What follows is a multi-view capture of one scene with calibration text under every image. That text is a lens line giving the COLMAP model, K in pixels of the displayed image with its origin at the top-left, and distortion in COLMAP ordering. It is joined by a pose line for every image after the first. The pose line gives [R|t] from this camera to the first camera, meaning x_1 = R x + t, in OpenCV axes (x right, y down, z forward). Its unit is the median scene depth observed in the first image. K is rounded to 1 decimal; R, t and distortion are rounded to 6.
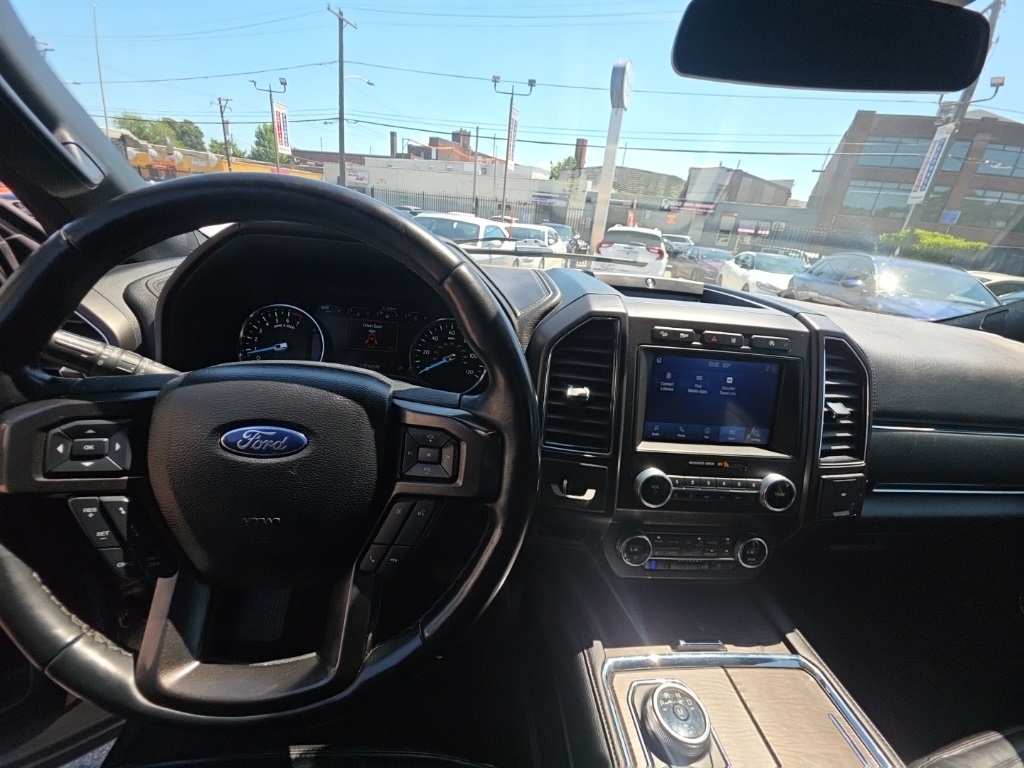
lens RADIAL K [[412.0, 0, 509.8], [0, 412.0, 386.4], [0, 0, 1]] dist [0.009778, -0.008233]
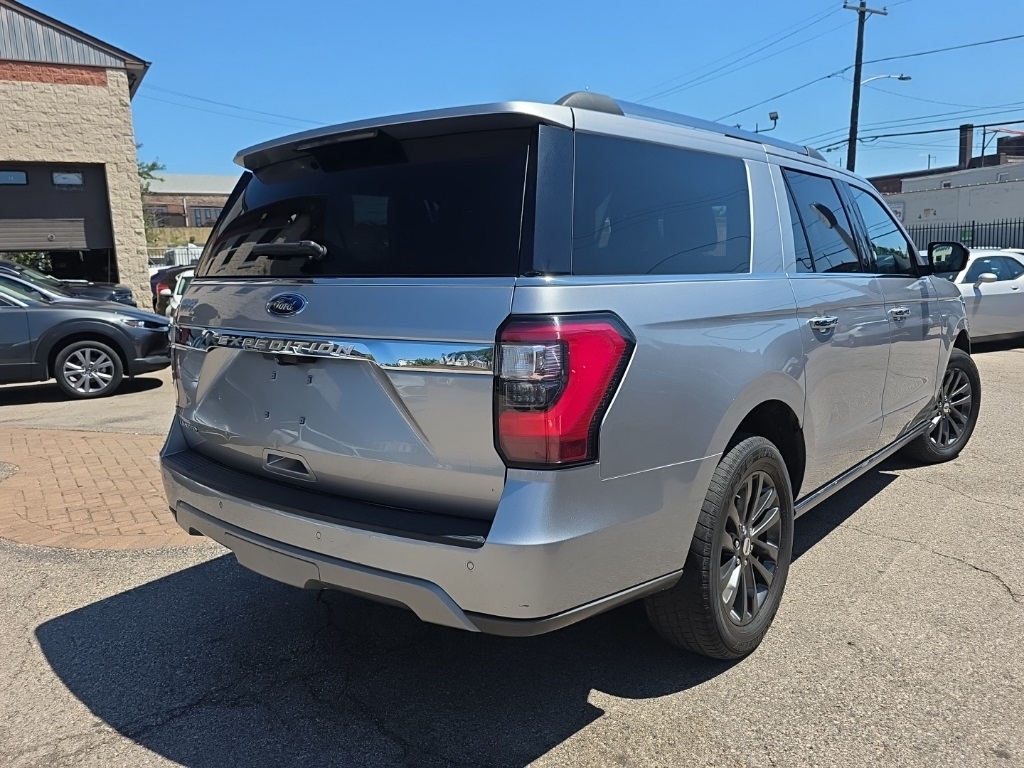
lens RADIAL K [[798.9, 0, 514.5], [0, 798.9, 365.9], [0, 0, 1]] dist [0.047147, -0.038684]
pose [[0.712147, -0.032682, -0.701270, 0.108953], [-0.168799, 0.961639, -0.216233, 0.080179], [0.681435, 0.272363, 0.679311, -0.163172]]
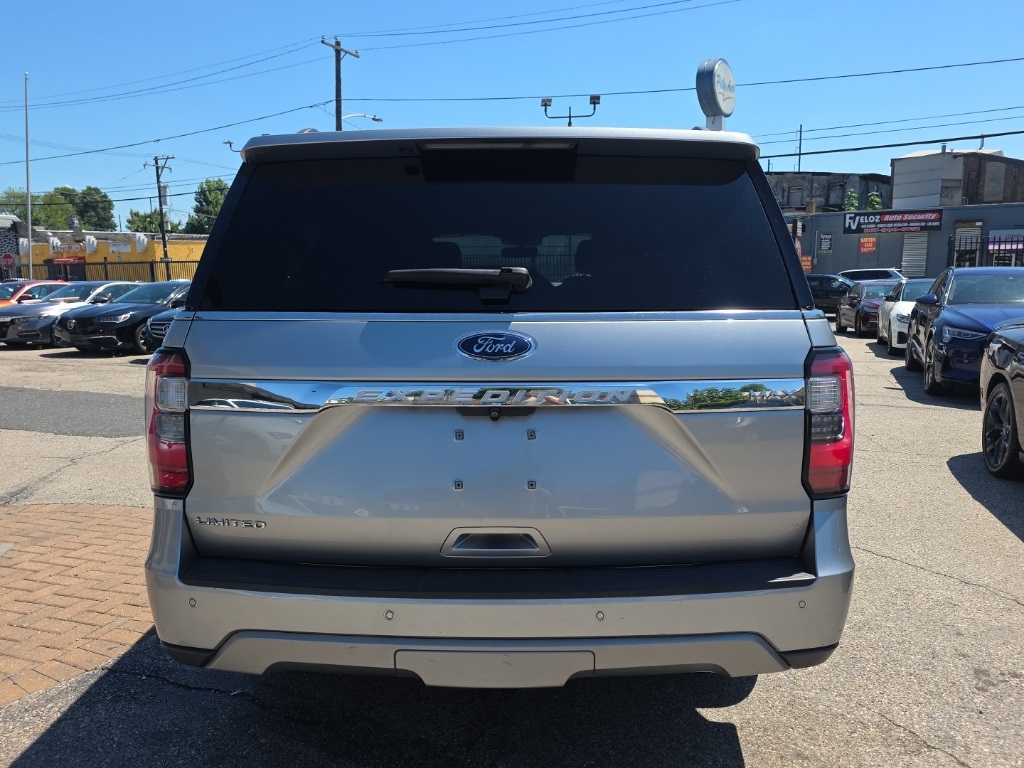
lens RADIAL K [[798.9, 0, 512.8], [0, 798.9, 390.0], [0, 0, 1]] dist [0.047147, -0.038684]
pose [[0.986580, -0.093849, -0.133616, 0.036626], [0.058002, 0.966379, -0.250496, 0.080591], [0.152632, 0.239384, 0.958853, -0.190522]]
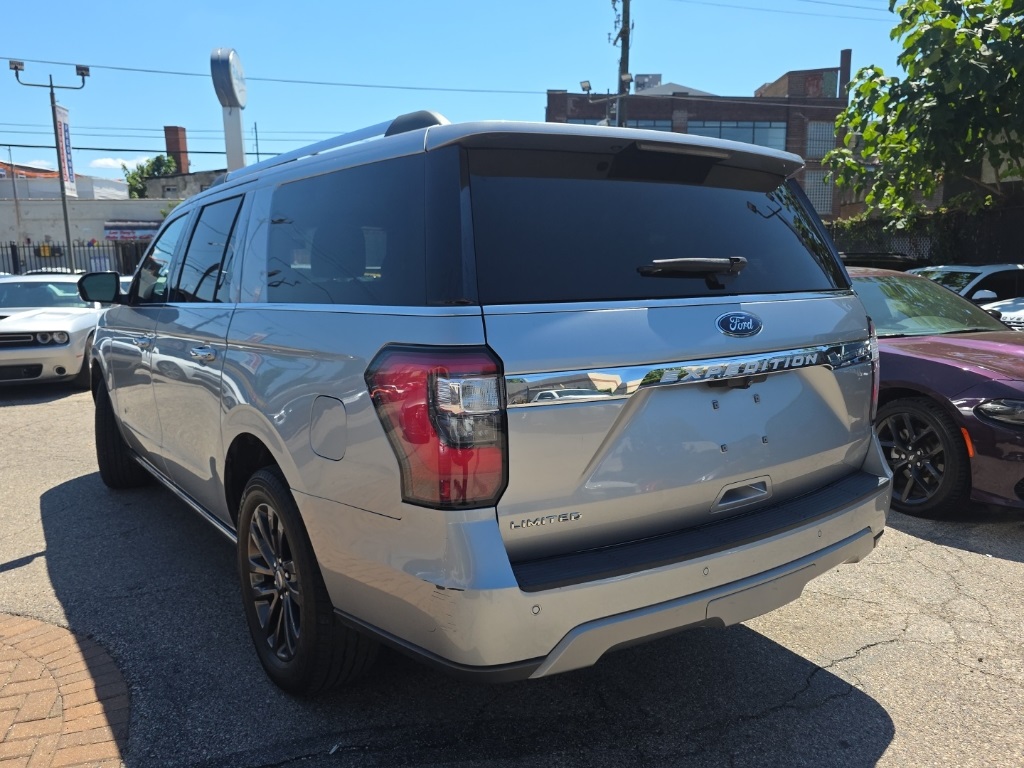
lens RADIAL K [[798.9, 0, 517.6], [0, 798.9, 388.2], [0, 0, 1]] dist [0.047147, -0.038684]
pose [[0.857896, -0.189030, 0.477790, -0.042935], [0.284364, 0.949153, -0.135073, 0.068659], [-0.427963, 0.251745, 0.868028, -0.183501]]
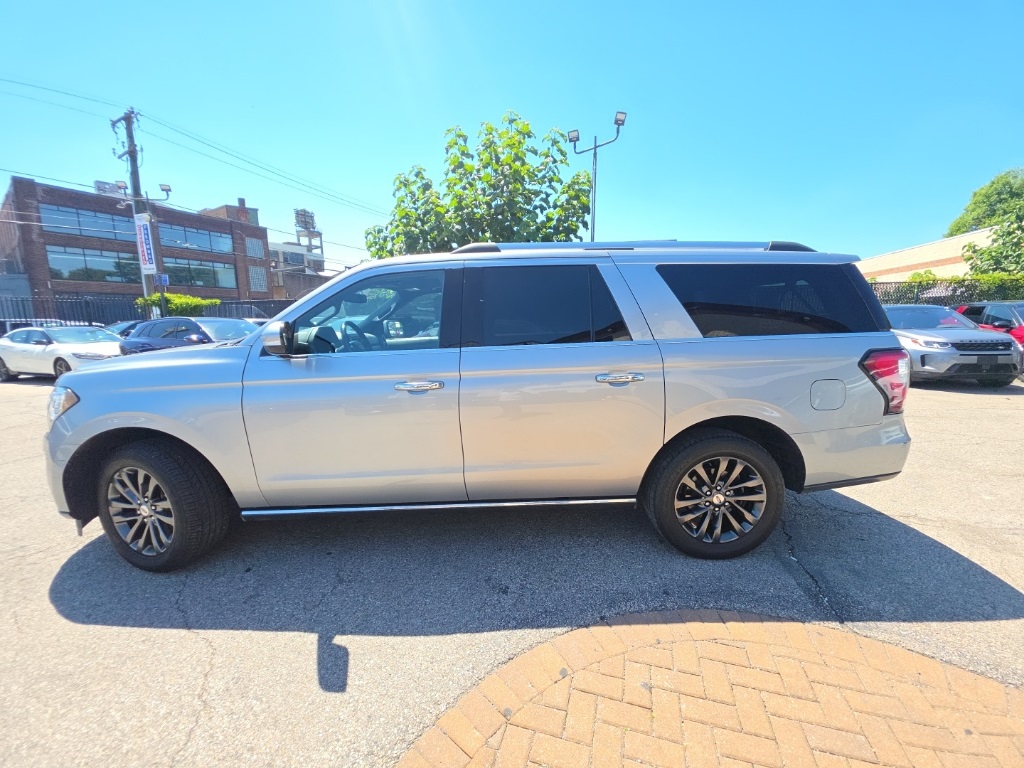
lens RADIAL K [[412.0, 0, 517.1], [0, 412.0, 382.2], [0, 0, 1]] dist [0.009778, -0.008233]
pose [[0.067310, -0.258787, 0.963586, -0.115914], [0.389226, 0.896067, 0.213465, 0.002950], [-0.918680, 0.360685, 0.161041, -0.041963]]
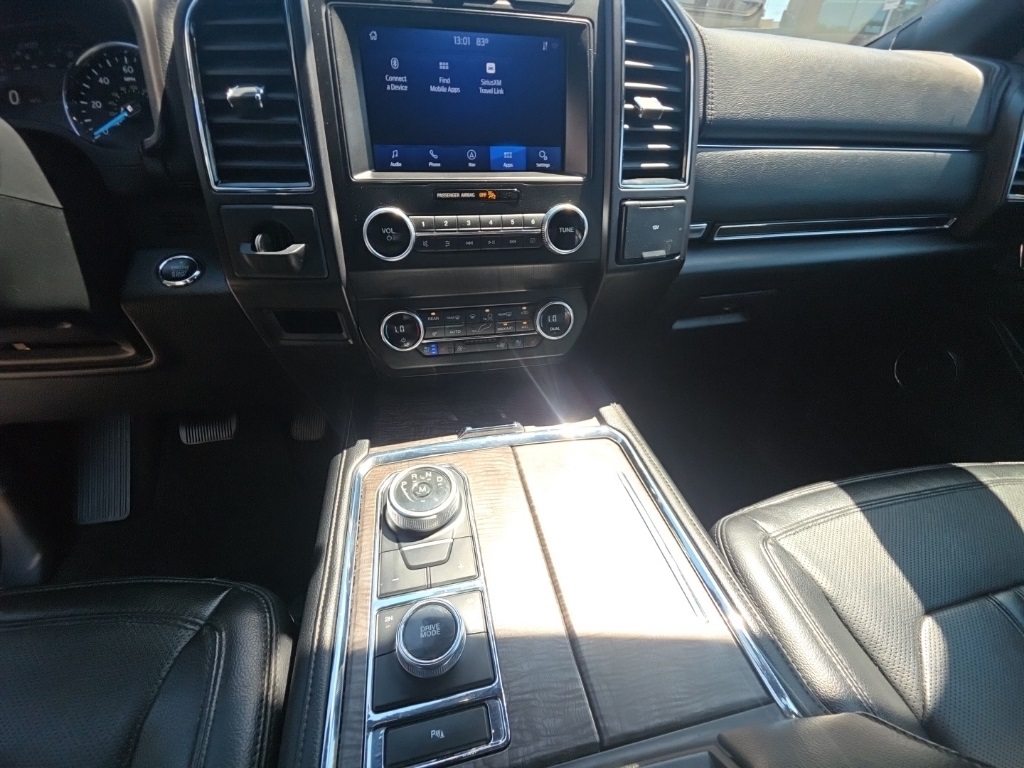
lens RADIAL K [[412.0, 0, 508.7], [0, 412.0, 388.2], [0, 0, 1]] dist [0.009778, -0.008233]
pose [[0.989998, -0.131425, 0.051296, 0.010116], [0.112635, 0.955234, 0.273570, 0.006871], [-0.084954, -0.265056, 0.960483, 0.004285]]
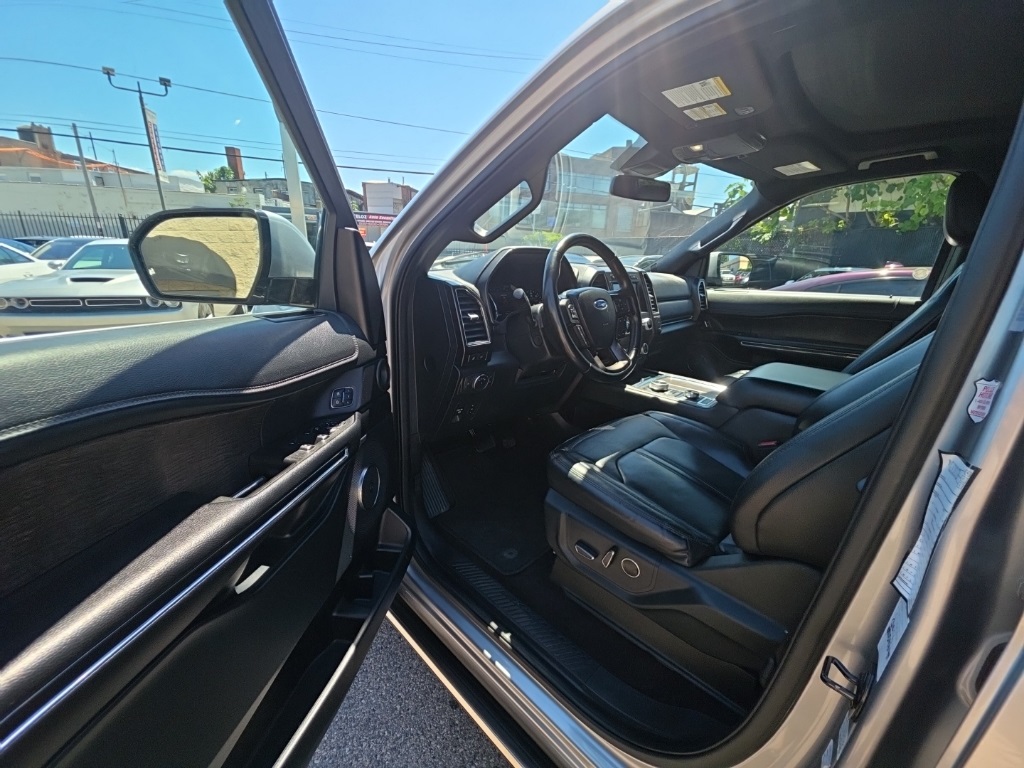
lens RADIAL K [[412.0, 0, 507.7], [0, 412.0, 389.9], [0, 0, 1]] dist [0.009778, -0.008233]
pose [[0.771524, -0.267641, 0.577164, -0.042662], [0.278632, 0.957721, 0.071650, 0.004835], [-0.571939, 0.105537, 0.813479, -0.017325]]
